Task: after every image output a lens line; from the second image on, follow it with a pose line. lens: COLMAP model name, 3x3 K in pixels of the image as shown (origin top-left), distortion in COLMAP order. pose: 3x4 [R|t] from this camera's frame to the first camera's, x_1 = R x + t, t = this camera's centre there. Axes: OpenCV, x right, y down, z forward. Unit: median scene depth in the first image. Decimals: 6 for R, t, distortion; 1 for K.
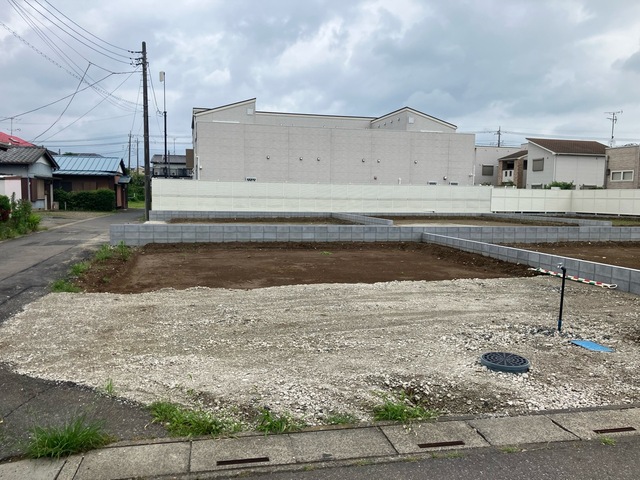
lens RADIAL K [[523.0, 0, 308.8], [0, 523.0, 250.9], [0, 0, 1]] dist [0.029090, -0.038947]
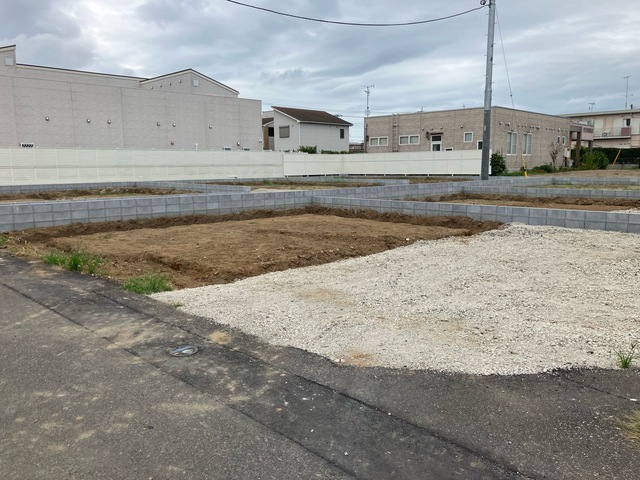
lens RADIAL K [[523.0, 0, 308.8], [0, 523.0, 250.9], [0, 0, 1]] dist [0.029090, -0.038947]
pose [[0.859745, -0.105593, 0.499688, -0.145788], [0.075003, 0.993890, 0.080979, -0.005682], [-0.505186, -0.032143, 0.862412, 0.058619]]
